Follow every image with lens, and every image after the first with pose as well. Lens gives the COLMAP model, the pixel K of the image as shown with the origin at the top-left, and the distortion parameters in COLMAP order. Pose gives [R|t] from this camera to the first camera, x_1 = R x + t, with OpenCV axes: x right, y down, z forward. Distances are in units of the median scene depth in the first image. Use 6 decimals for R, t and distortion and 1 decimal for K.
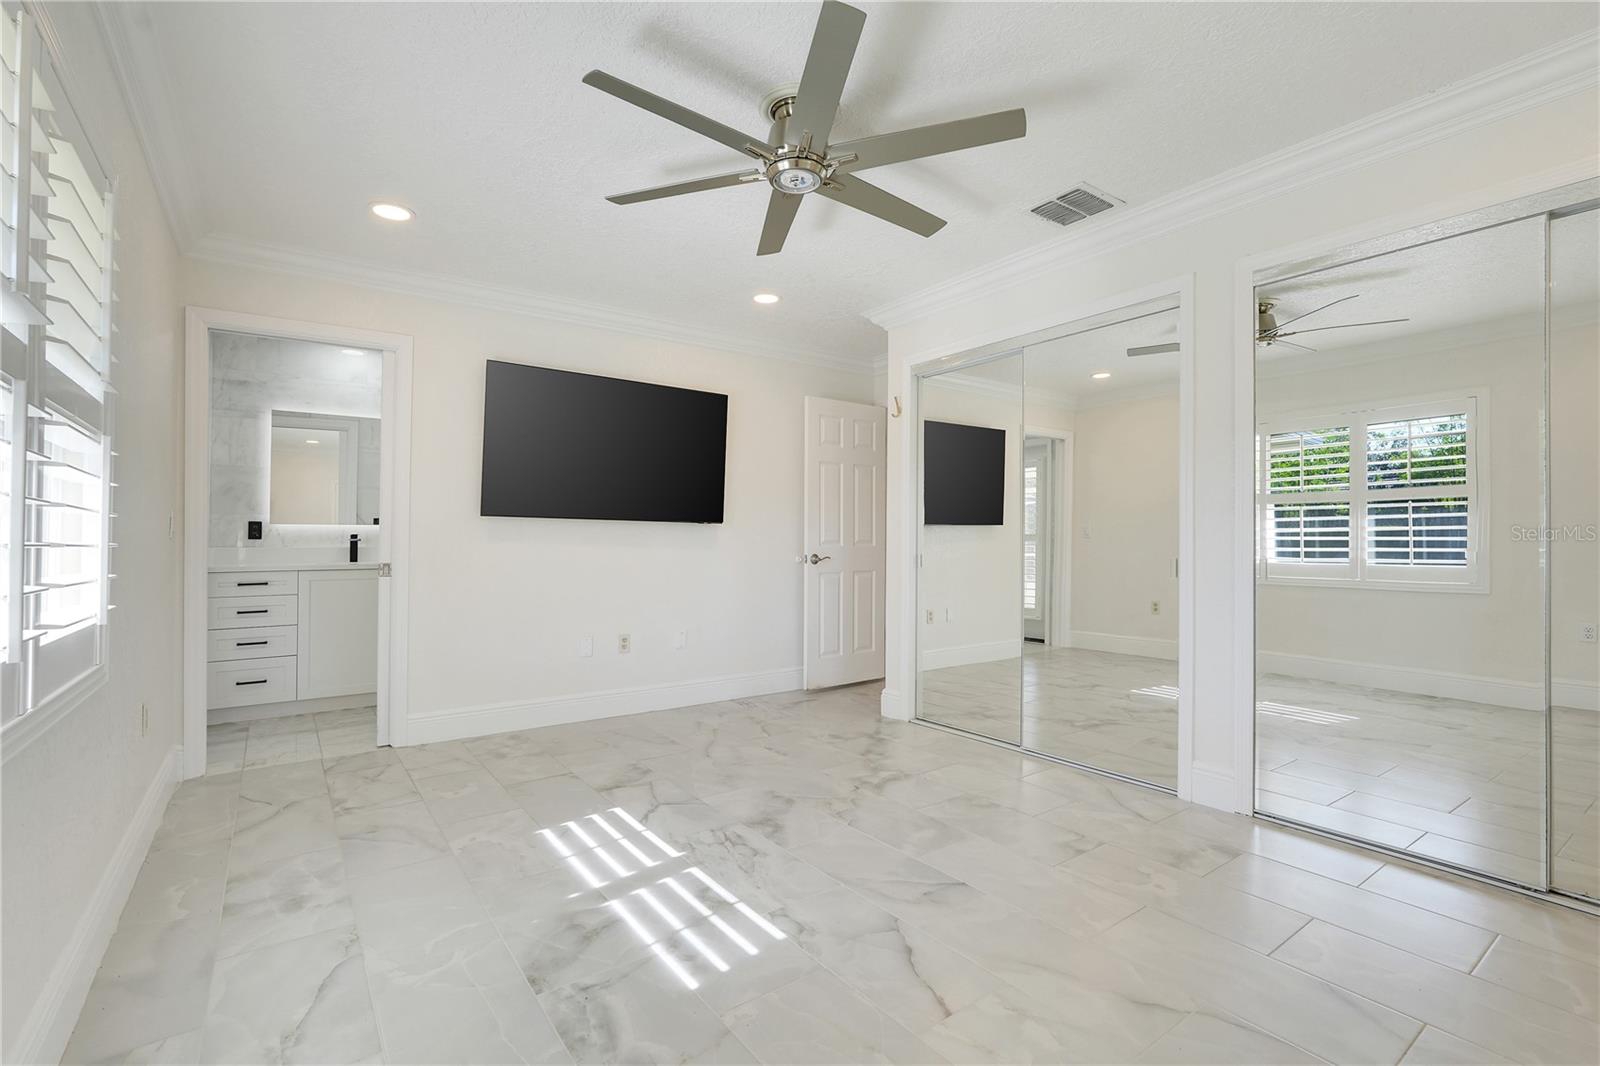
lens RADIAL K [[707.2, 0, 777.4], [0, 707.2, 534.2], [0, 0, 1]] dist [-0.010929, 0.005024]
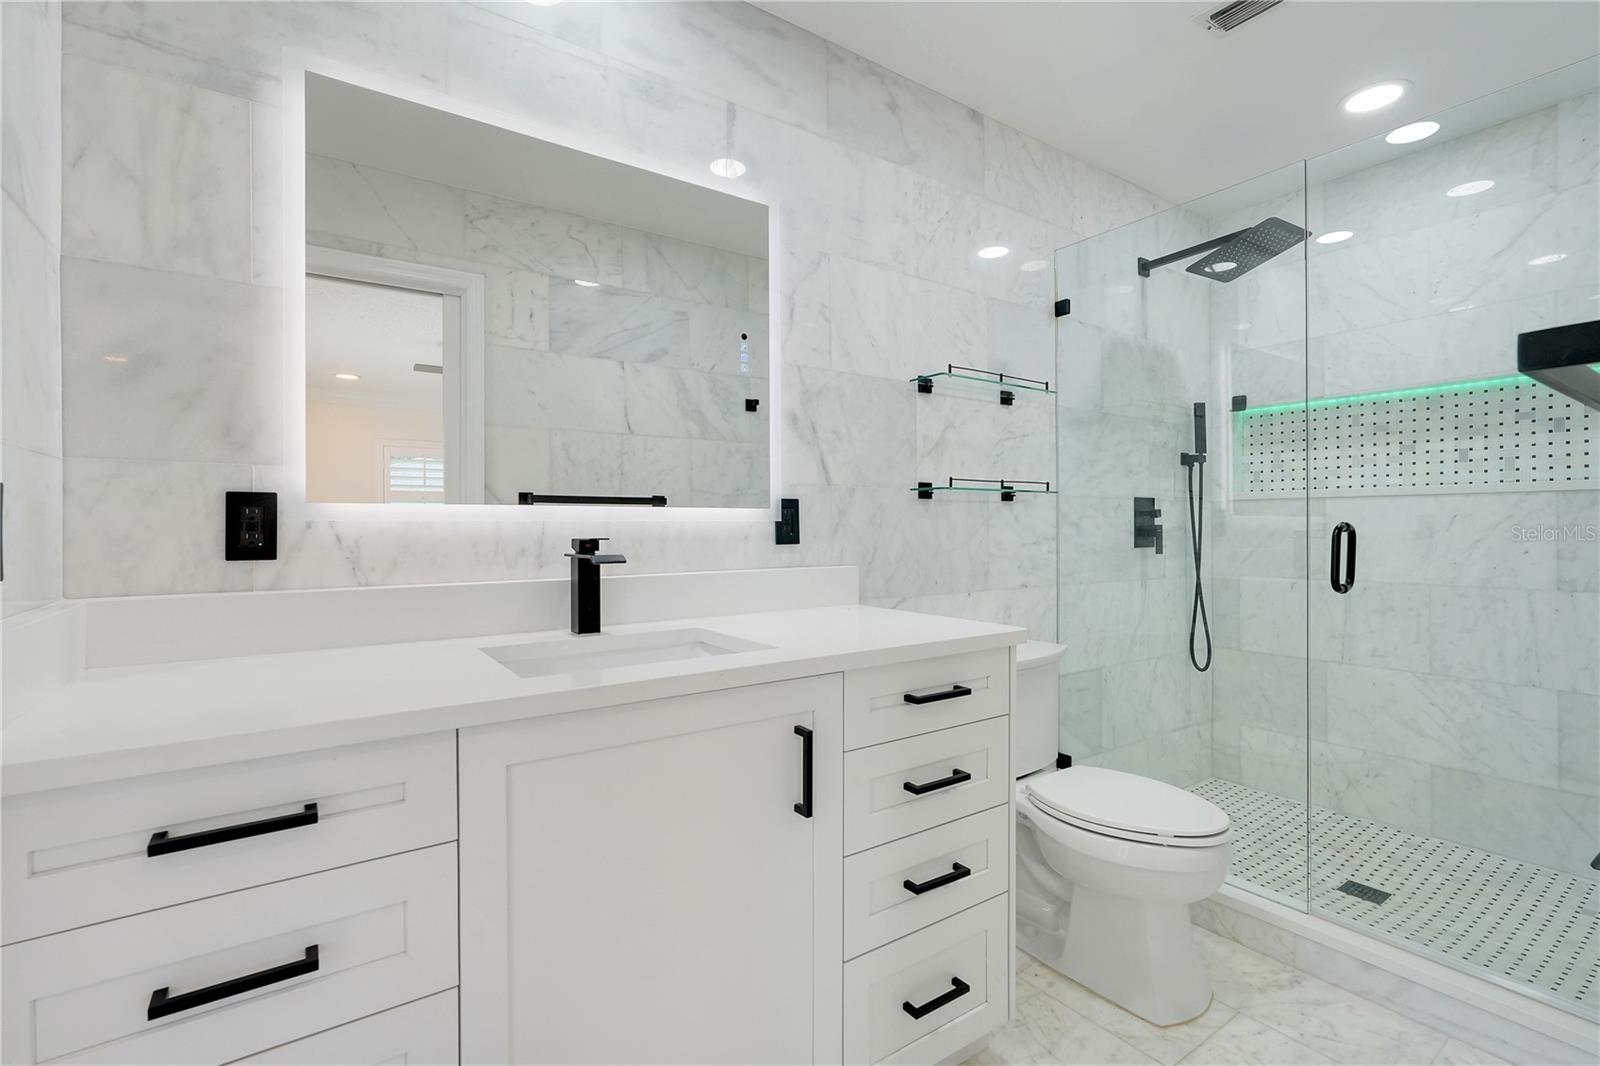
lens RADIAL K [[707.2, 0, 789.2], [0, 707.2, 545.3], [0, 0, 1]] dist [-0.010929, 0.005024]
pose [[0.999536, 0.002852, -0.030335, -0.536147], [-0.001898, 0.999504, 0.031435, -0.006999], [0.030410, -0.031363, 0.999045, 0.746723]]
